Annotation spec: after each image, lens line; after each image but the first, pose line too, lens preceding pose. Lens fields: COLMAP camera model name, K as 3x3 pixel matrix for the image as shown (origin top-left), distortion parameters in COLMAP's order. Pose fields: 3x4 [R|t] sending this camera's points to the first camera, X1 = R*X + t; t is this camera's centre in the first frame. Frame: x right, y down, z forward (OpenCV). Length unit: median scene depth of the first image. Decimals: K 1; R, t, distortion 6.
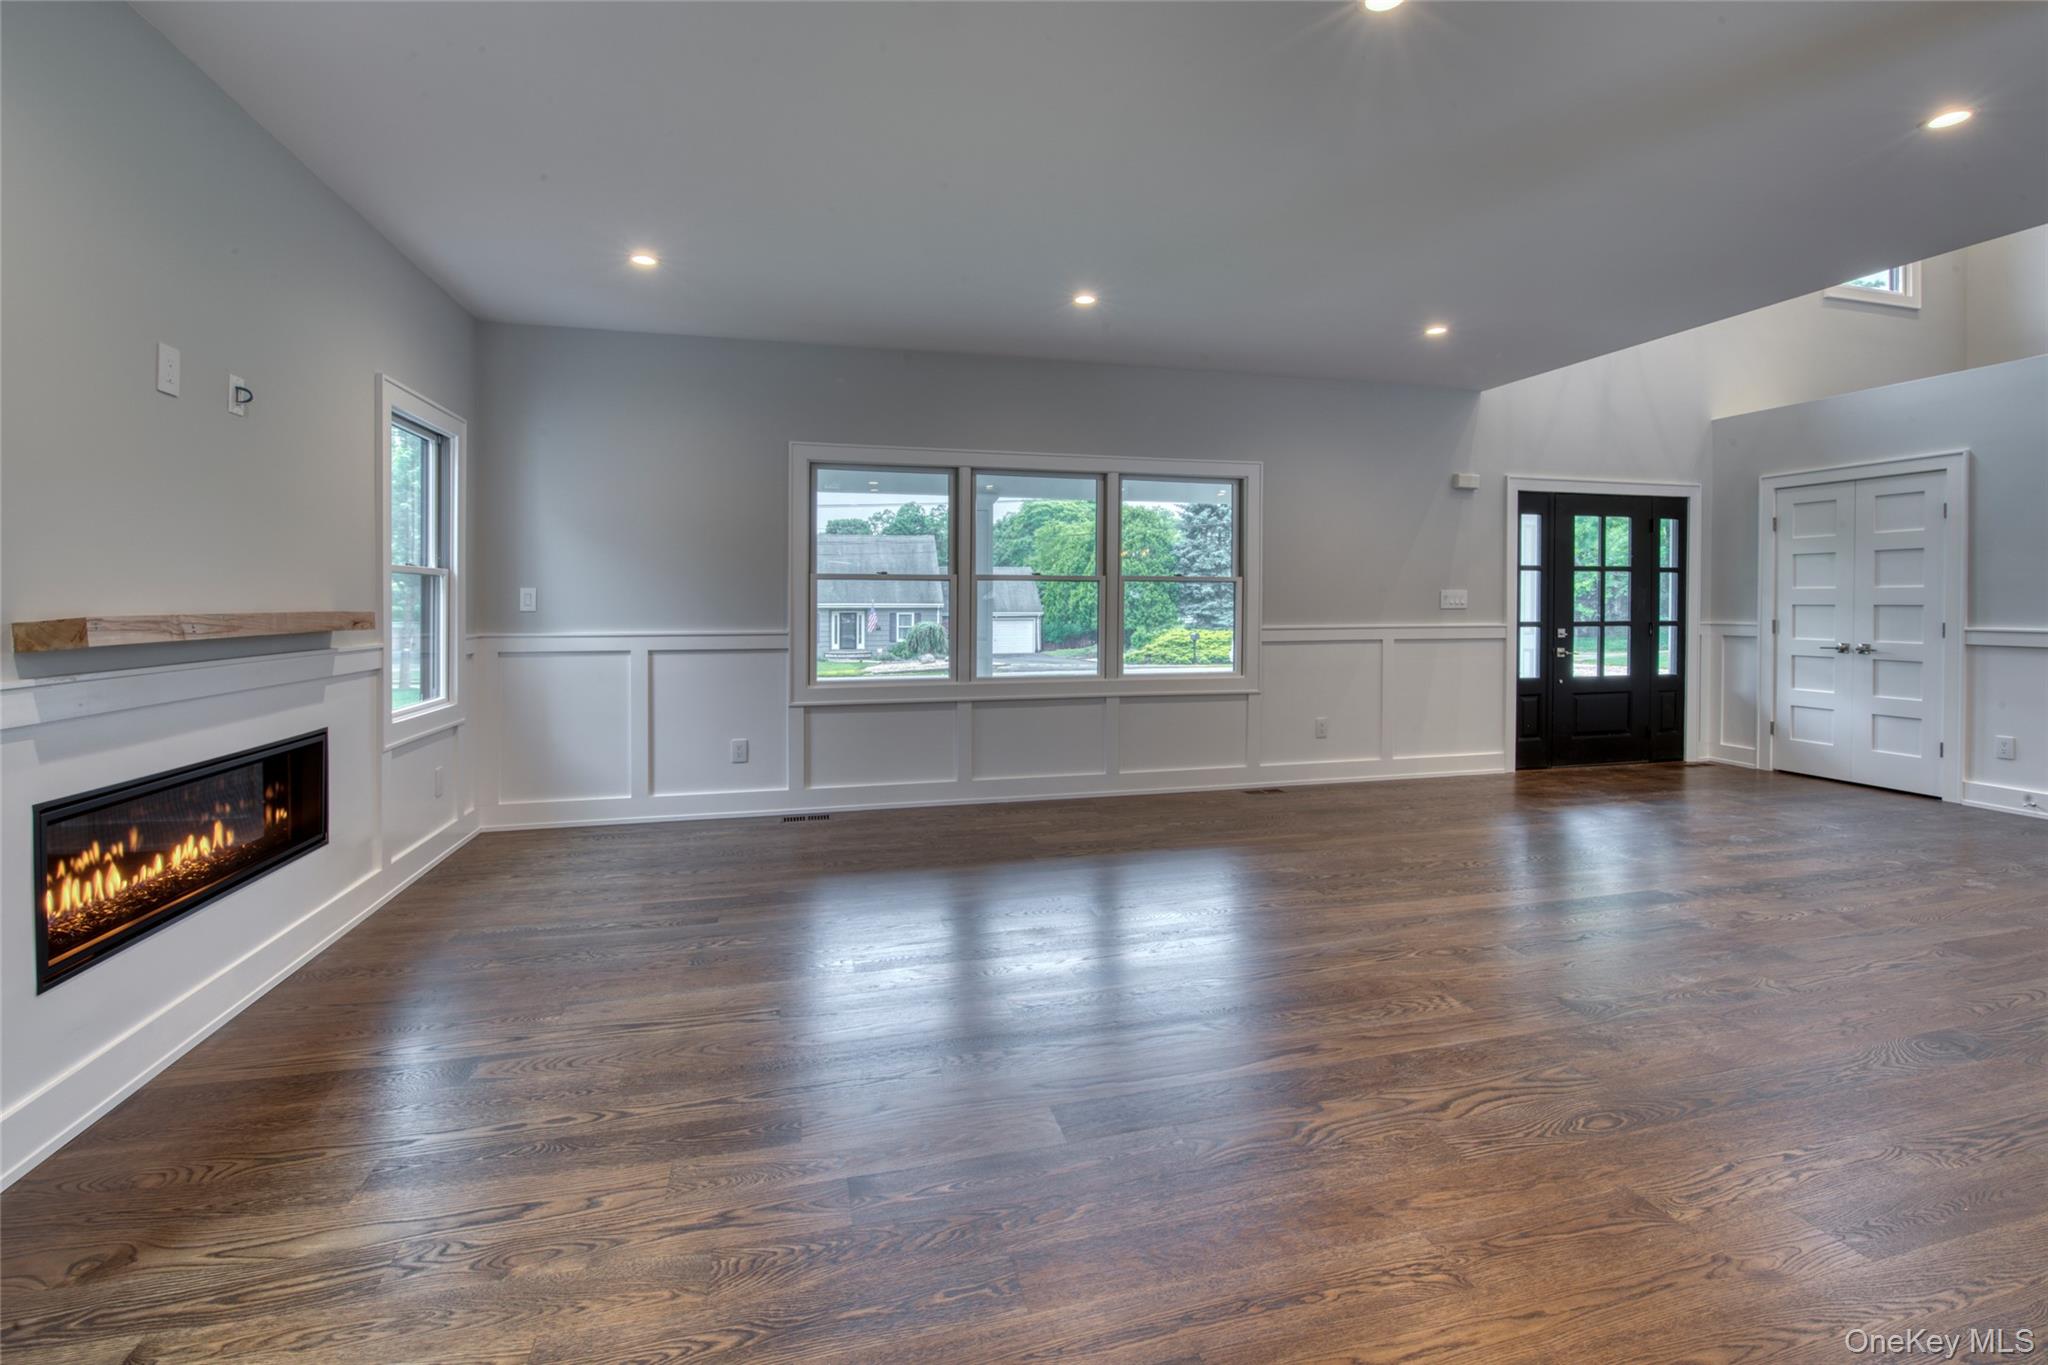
lens RADIAL K [[902.9, 0, 1022.3], [0, 902.9, 606.0], [0, 0, 1]] dist [-0.009512, 0.000976]
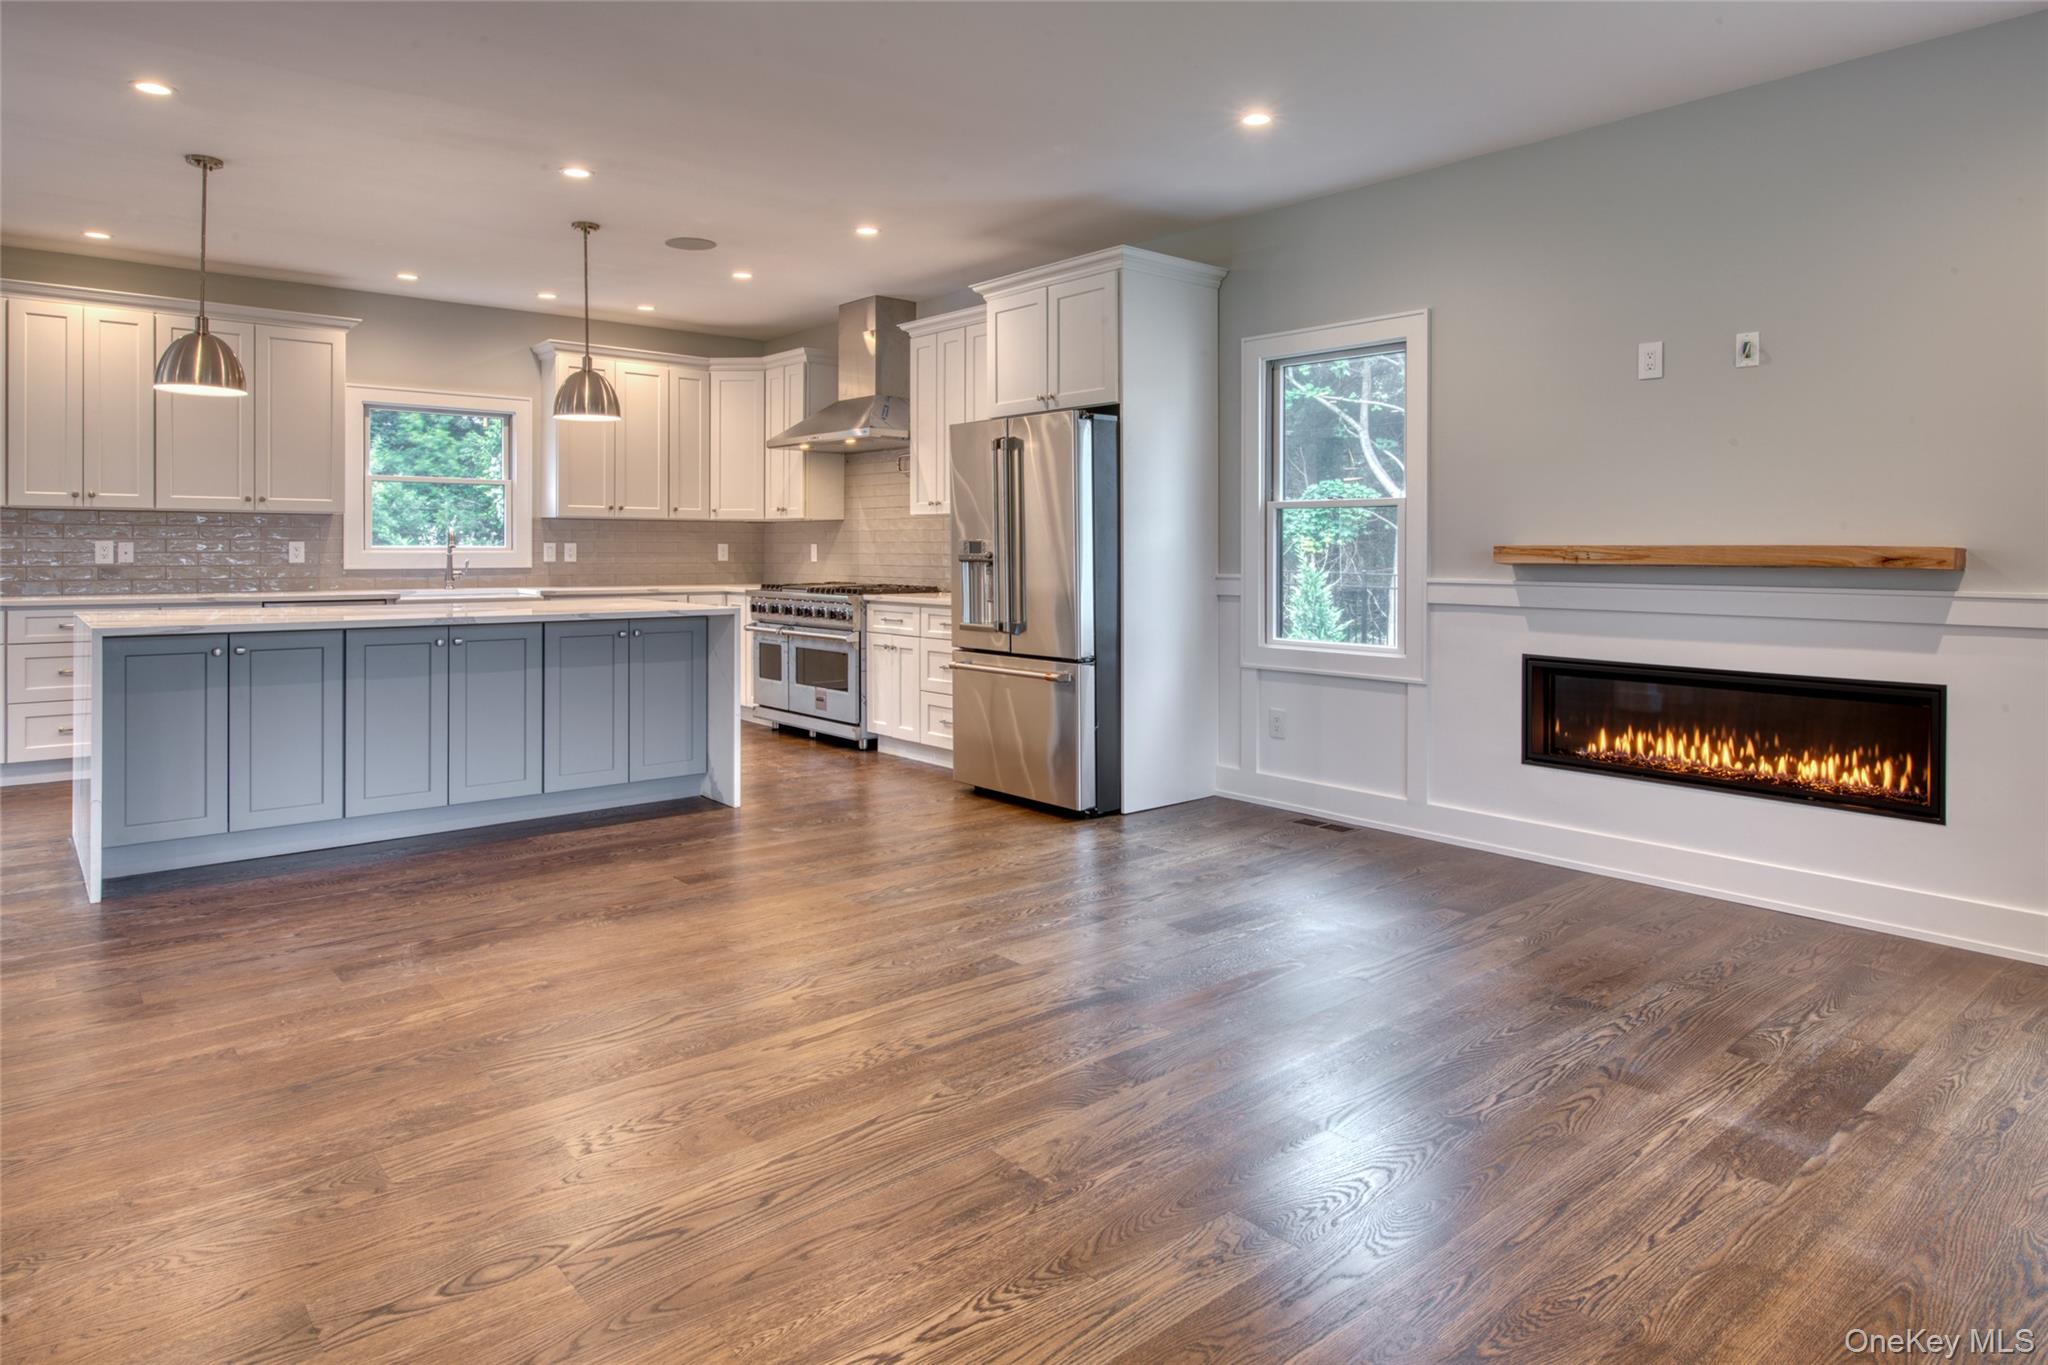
lens RADIAL K [[1215.2, 0, 1023.8], [0, 1215.2, 549.9], [0, 0, 1]] dist [-0.005429, 0.000642]
pose [[-0.899039, -0.002103, -0.437863, 0.253833], [-0.004286, 0.999983, 0.003995, 0.004592], [0.437847, 0.005468, -0.899033, 0.853370]]
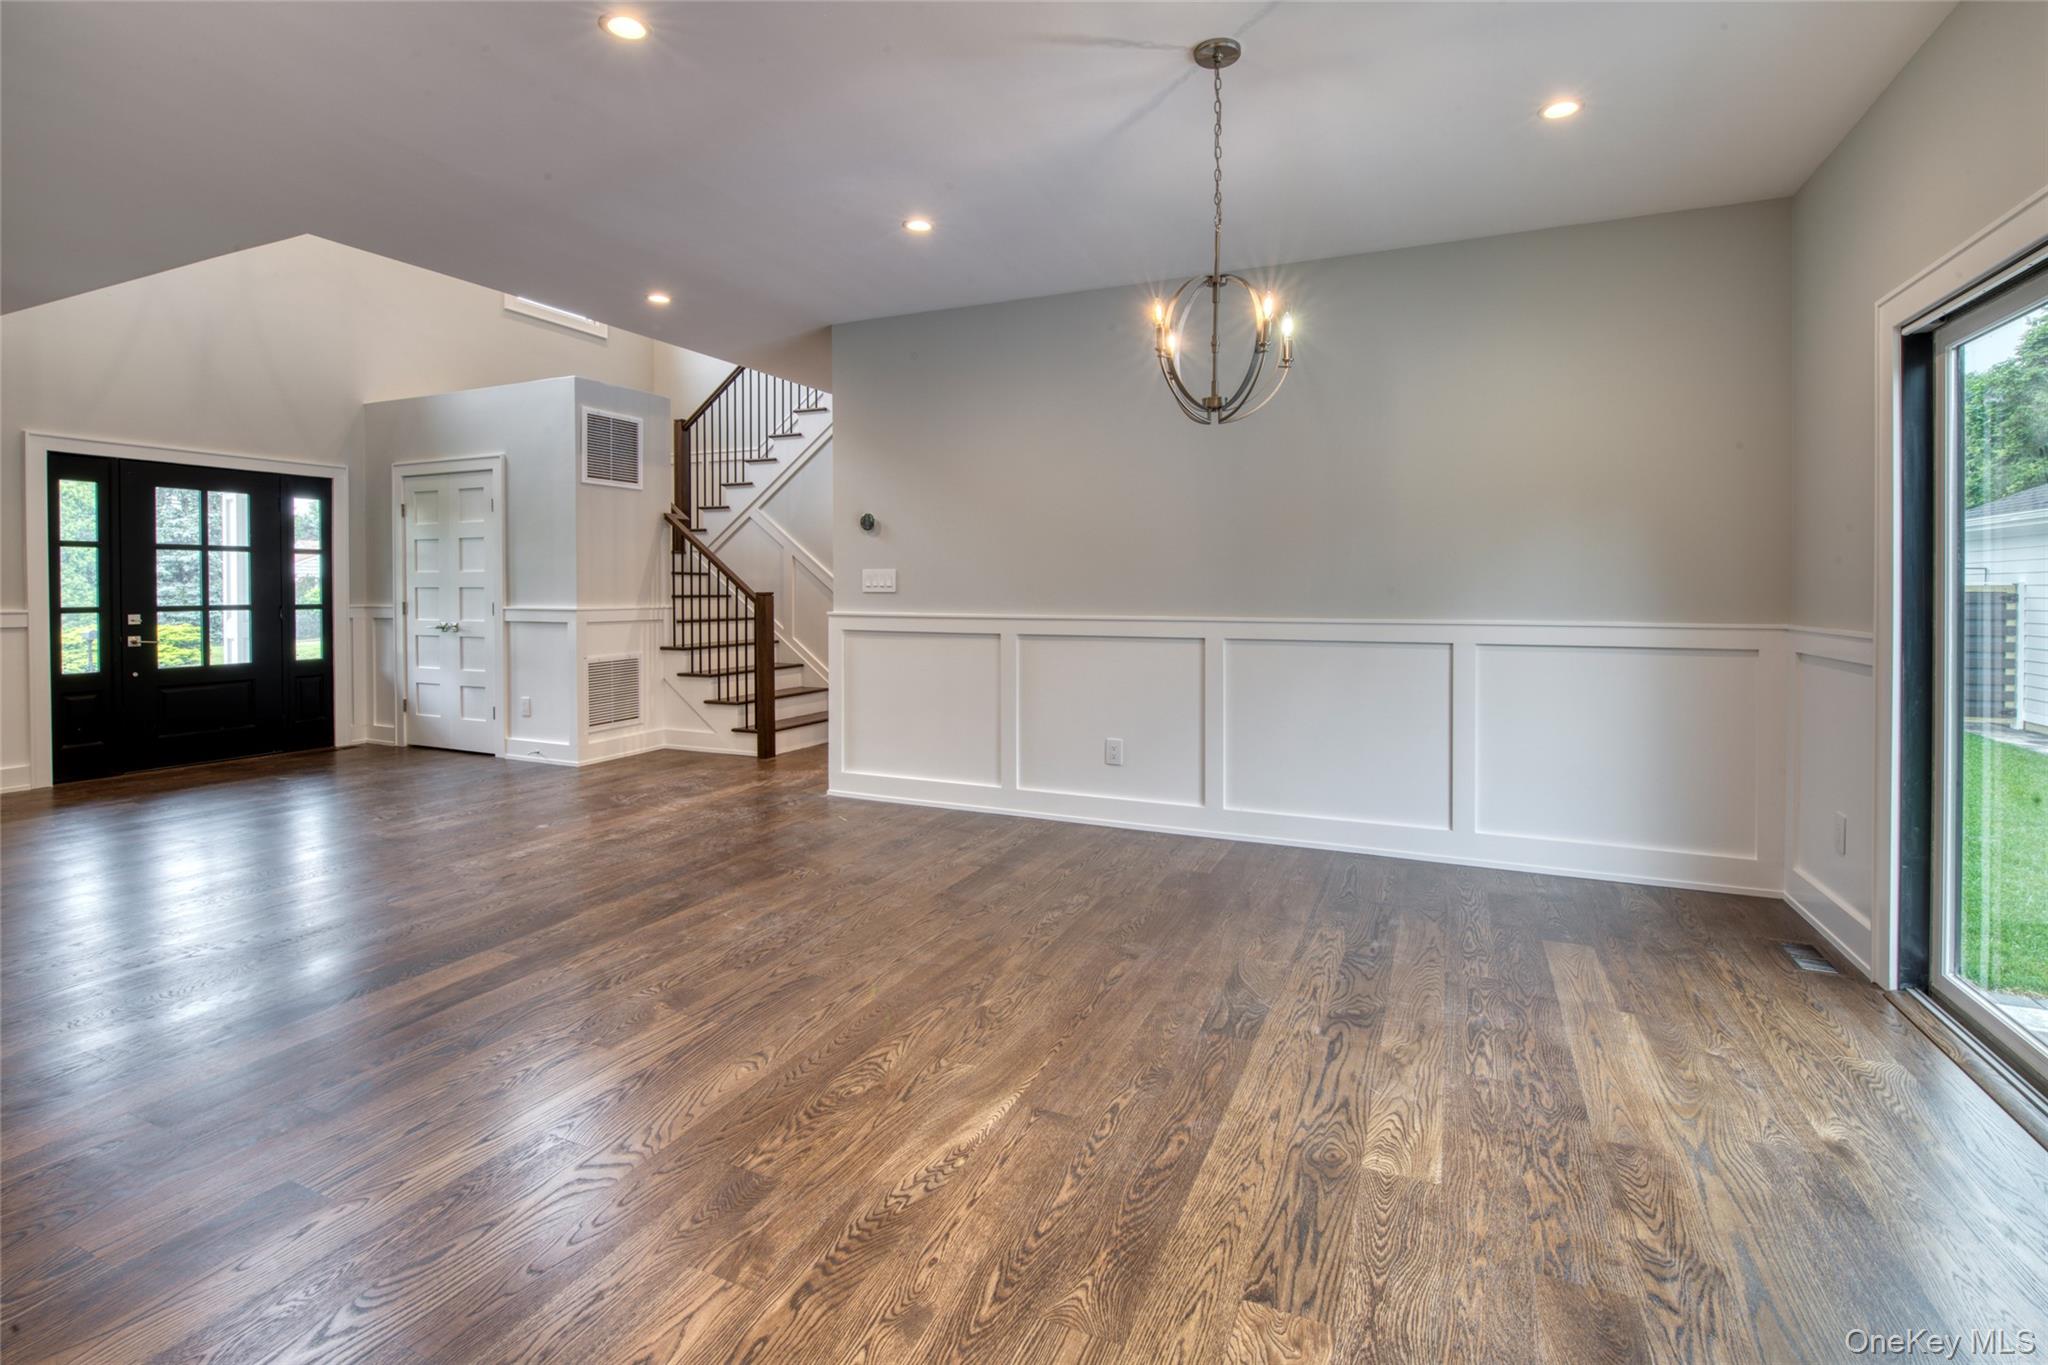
lens RADIAL K [[914.9, 0, 1033.0], [0, 914.9, 604.4], [0, 0, 1]] dist [-0.008163, -0.003395]
pose [[0.617216, -0.011755, 0.786706, 0.479841], [0.001473, 0.999904, 0.013785, 0.004942], [-0.786792, -0.007349, 0.617174, -0.245610]]
